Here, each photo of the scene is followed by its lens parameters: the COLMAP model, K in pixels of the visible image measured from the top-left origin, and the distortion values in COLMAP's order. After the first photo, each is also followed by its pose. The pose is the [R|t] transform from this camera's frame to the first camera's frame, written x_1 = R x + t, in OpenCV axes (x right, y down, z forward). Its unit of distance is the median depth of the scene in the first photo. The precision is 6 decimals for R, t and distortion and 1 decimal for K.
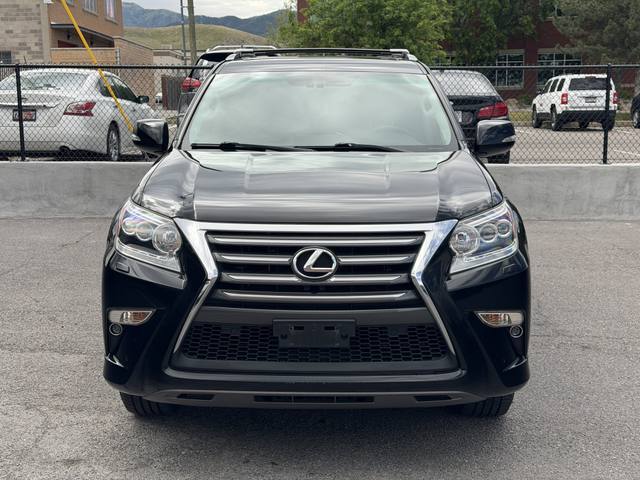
lens RADIAL K [[876.7, 0, 320.0], [0, 876.7, 240.0], [0, 0, 1]] dist [0.201365, -0.515673]
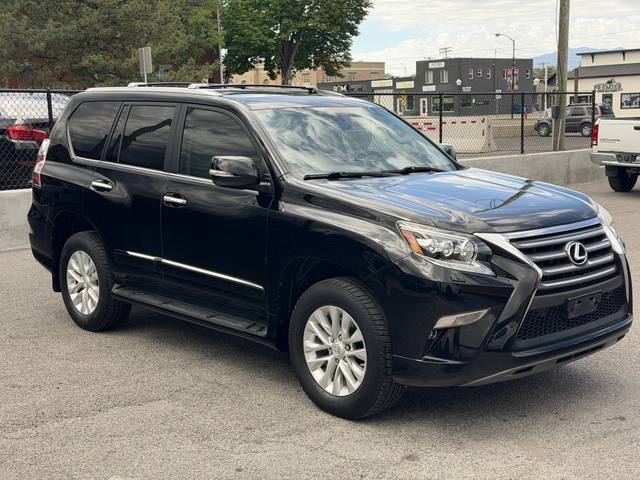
lens RADIAL K [[876.7, 0, 320.0], [0, 876.7, 240.0], [0, 0, 1]] dist [0.201365, -0.515673]
pose [[0.726218, -0.107396, 0.679024, -0.960565], [0.119448, 0.992411, 0.029213, -0.064147], [-0.677008, 0.059893, 0.733535, 0.203312]]
